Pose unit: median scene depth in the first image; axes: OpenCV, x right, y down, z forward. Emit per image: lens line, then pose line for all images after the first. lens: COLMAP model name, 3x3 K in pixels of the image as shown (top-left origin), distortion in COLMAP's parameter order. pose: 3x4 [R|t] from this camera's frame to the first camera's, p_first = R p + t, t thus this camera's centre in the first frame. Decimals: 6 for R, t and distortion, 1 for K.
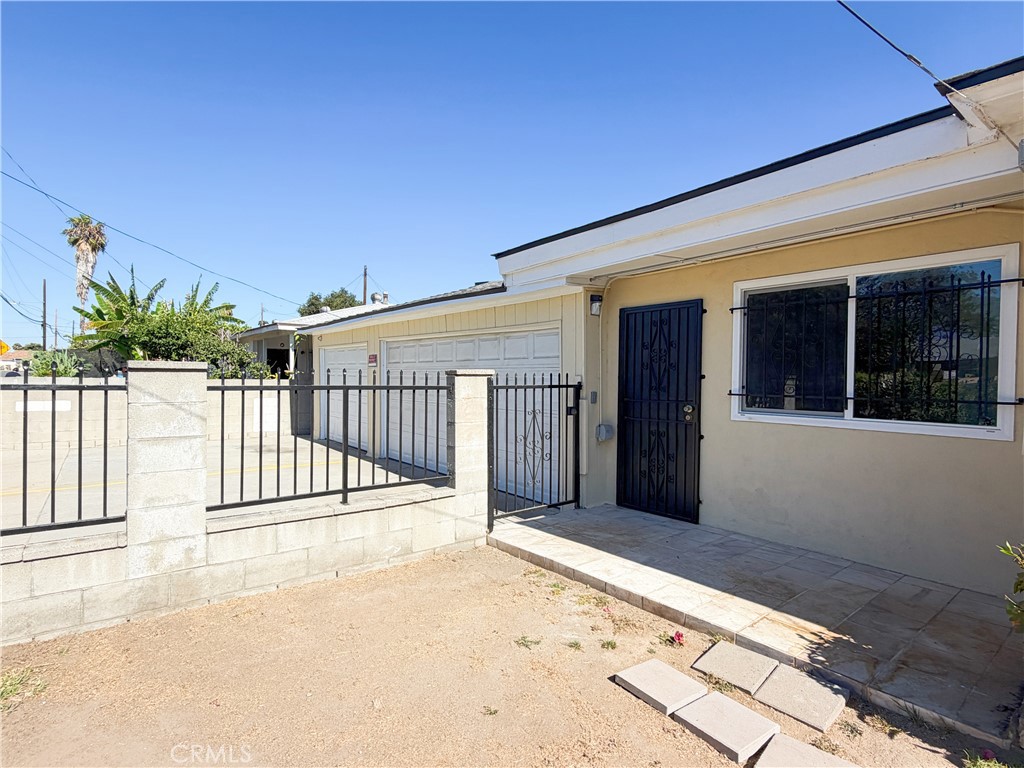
lens RADIAL K [[530.7, 0, 506.9], [0, 530.7, 382.4], [0, 0, 1]] dist [-0.000233, 0.000847]
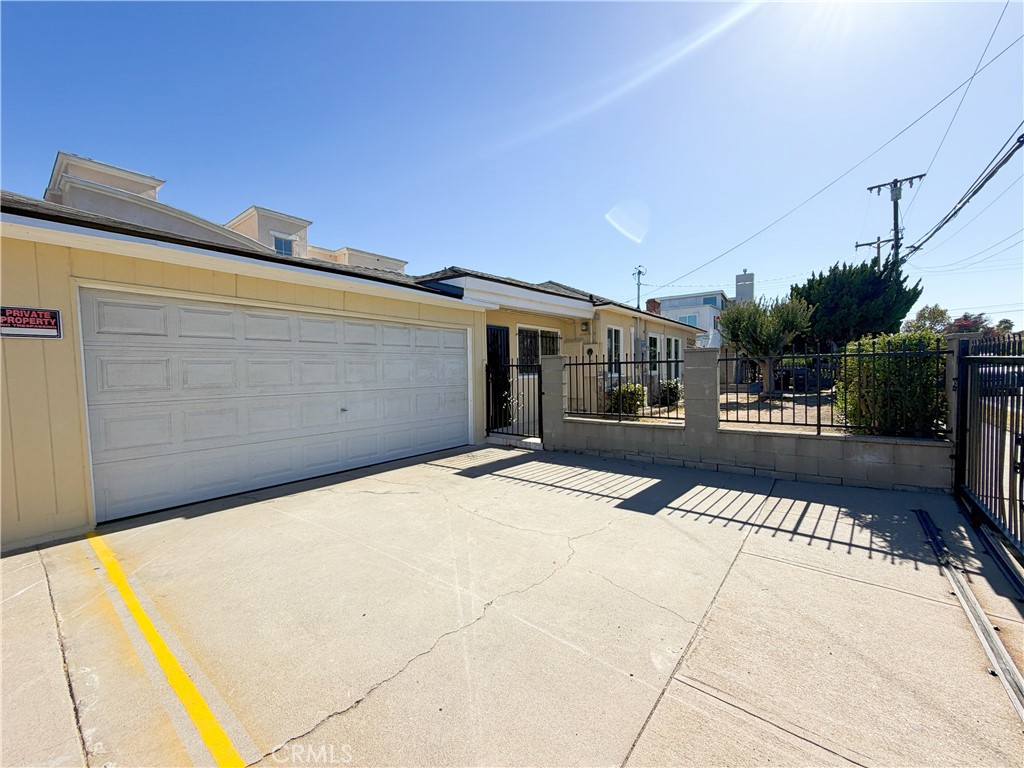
lens RADIAL K [[409.0, 0, 505.7], [0, 409.0, 385.3], [0, 0, 1]] dist [-0.001851, 0.000721]
pose [[-0.233573, -0.046102, 0.971246, -1.184931], [0.019549, 0.998451, 0.052095, 0.000942], [-0.972143, 0.031155, -0.232310, 1.244796]]
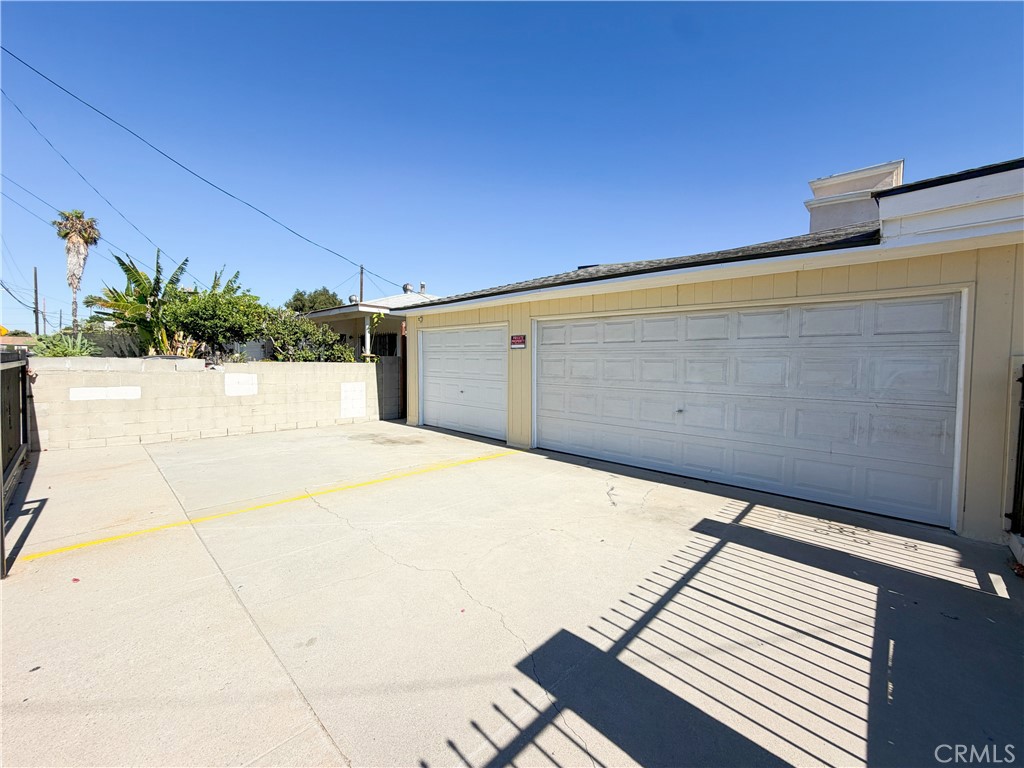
lens RADIAL K [[409.0, 0, 510.2], [0, 409.0, 374.1], [0, 0, 1]] dist [-0.001851, 0.000721]
pose [[0.988151, -0.000857, 0.153484, -0.663996], [-0.001793, 0.999852, 0.017126, 0.004593], [-0.153475, -0.017199, 0.988003, 0.540282]]
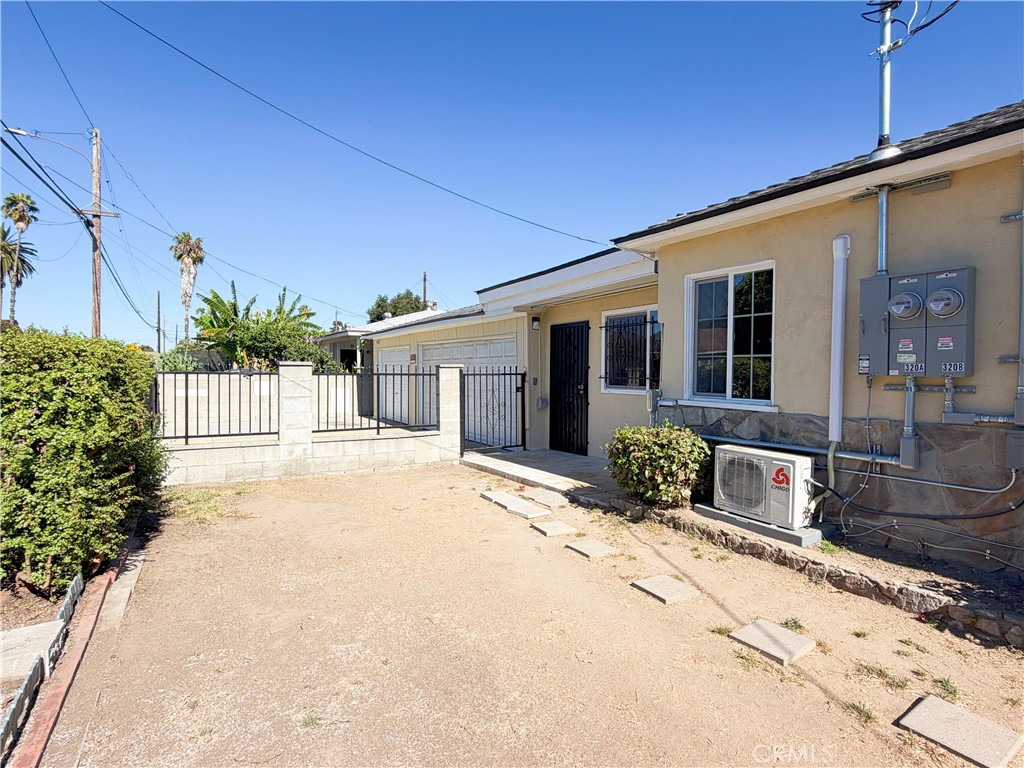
lens RADIAL K [[530.7, 0, 505.3], [0, 530.7, 383.9], [0, 0, 1]] dist [-0.000233, 0.000847]
pose [[0.992238, -0.004185, -0.124285, 0.274664], [0.005530, 0.999930, 0.010475, 0.019224], [0.124233, -0.011081, 0.992191, -0.595447]]
